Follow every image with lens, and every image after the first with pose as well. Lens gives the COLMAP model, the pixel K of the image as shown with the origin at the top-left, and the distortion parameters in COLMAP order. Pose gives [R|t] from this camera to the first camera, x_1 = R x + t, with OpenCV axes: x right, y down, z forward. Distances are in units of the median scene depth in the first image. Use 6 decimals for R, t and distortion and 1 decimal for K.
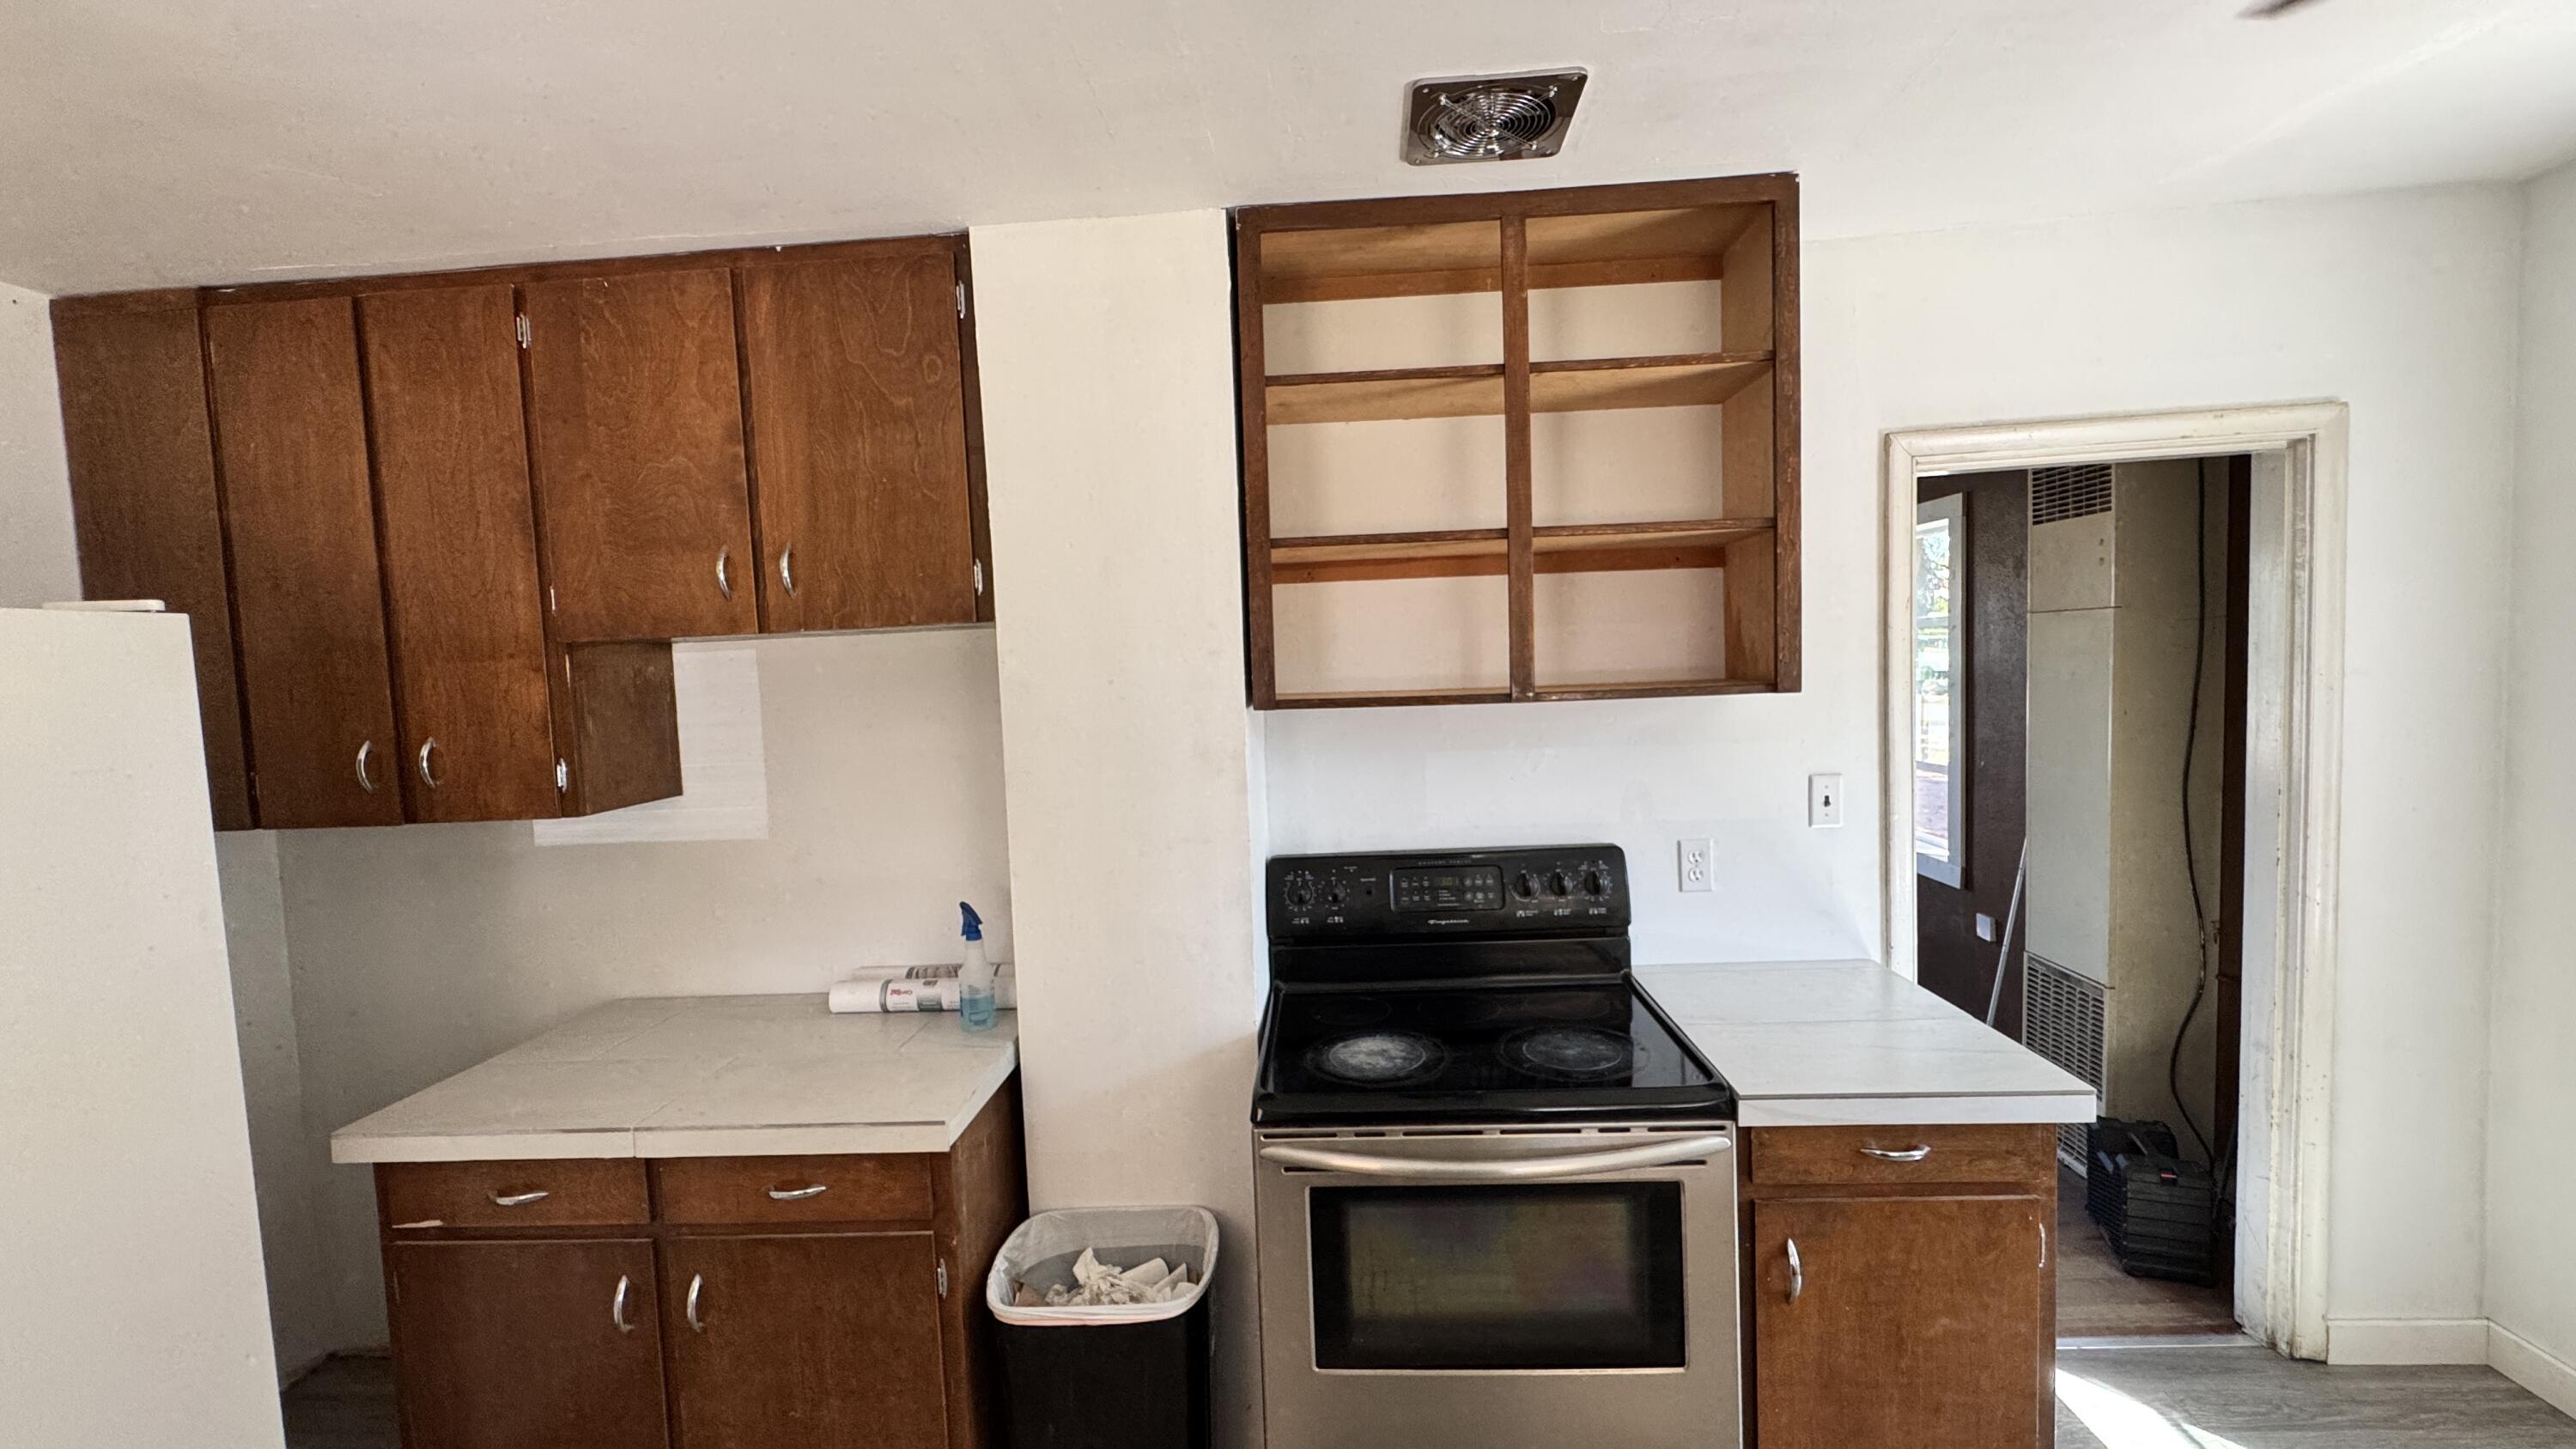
lens RADIAL K [[1042.6, 0, 1288.0], [0, 1042.6, 724.5], [0, 0, 1]] dist [-0.005068, -0.000092]
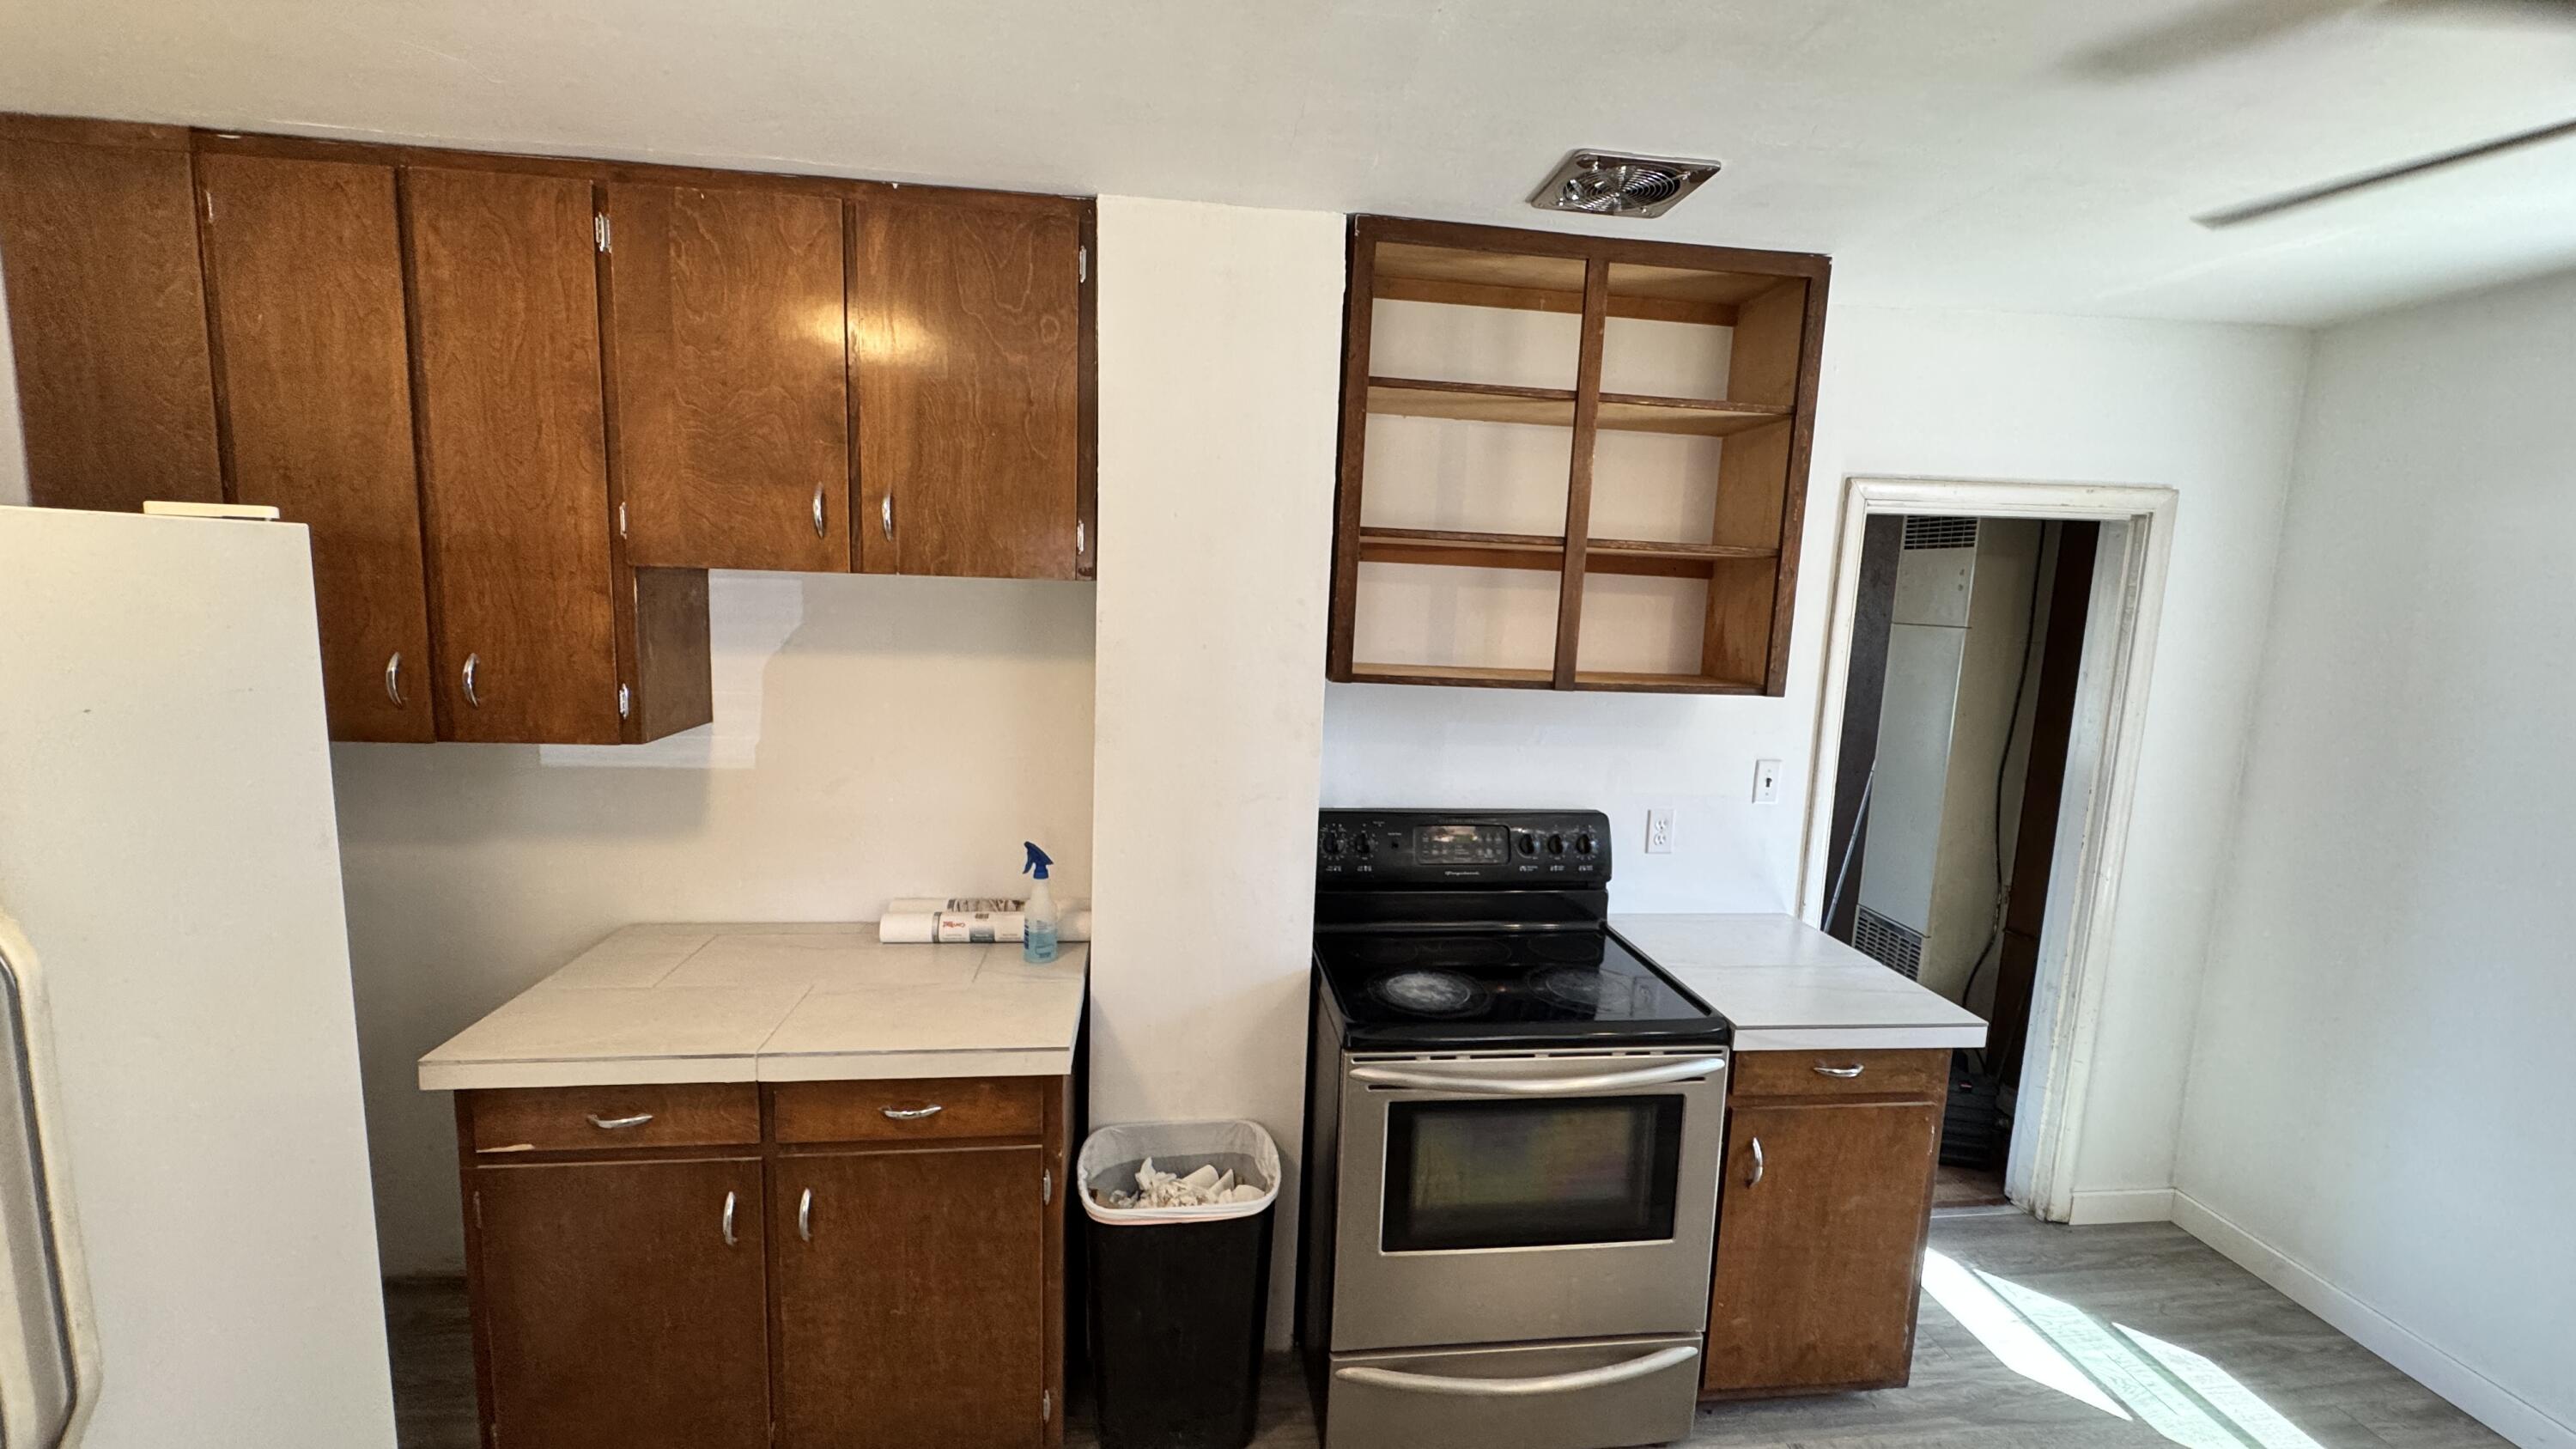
lens RADIAL K [[1042.6, 0, 1288.0], [0, 1042.6, 724.5], [0, 0, 1]] dist [-0.005068, -0.000092]
pose [[0.981661, 0.055011, 0.182523, -0.271470], [-0.068095, 0.995480, 0.066203, -0.037799], [-0.178056, -0.077418, 0.980970, -0.075006]]
